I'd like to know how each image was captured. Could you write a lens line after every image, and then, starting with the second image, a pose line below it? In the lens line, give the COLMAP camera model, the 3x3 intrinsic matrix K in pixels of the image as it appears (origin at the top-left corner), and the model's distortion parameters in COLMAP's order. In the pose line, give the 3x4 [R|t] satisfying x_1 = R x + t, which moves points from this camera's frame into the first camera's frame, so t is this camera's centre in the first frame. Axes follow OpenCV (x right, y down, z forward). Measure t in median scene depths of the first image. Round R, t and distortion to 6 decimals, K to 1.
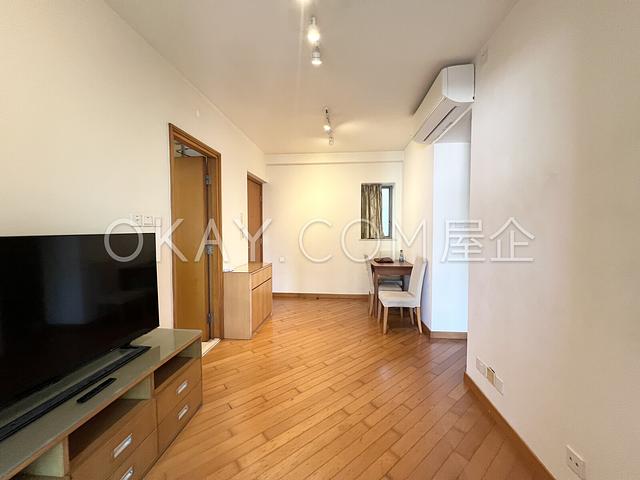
lens RADIAL K [[255.3, 0, 320.0], [0, 255.3, 238.9], [0, 0, 1]] dist [-0.002759, 0.000093]
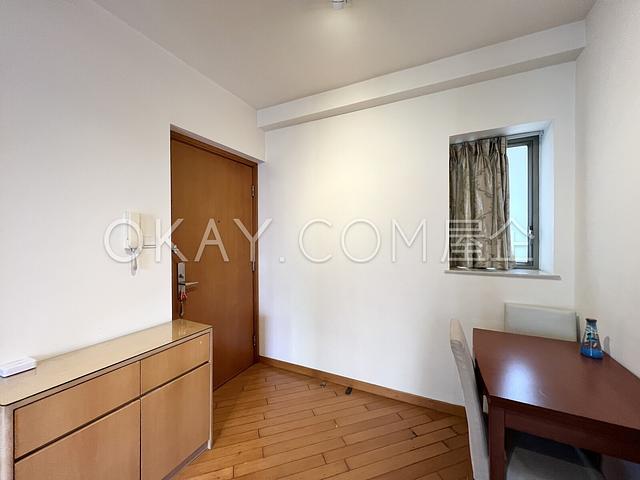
lens RADIAL K [[255.3, 0, 320.0], [0, 255.3, 238.9], [0, 0, 1]] dist [-0.002759, 0.000093]
pose [[0.933512, -0.000876, -0.358545, 0.109362], [-0.010467, 0.999504, -0.029695, -0.034163], [0.358394, 0.031474, 0.933040, 0.520040]]
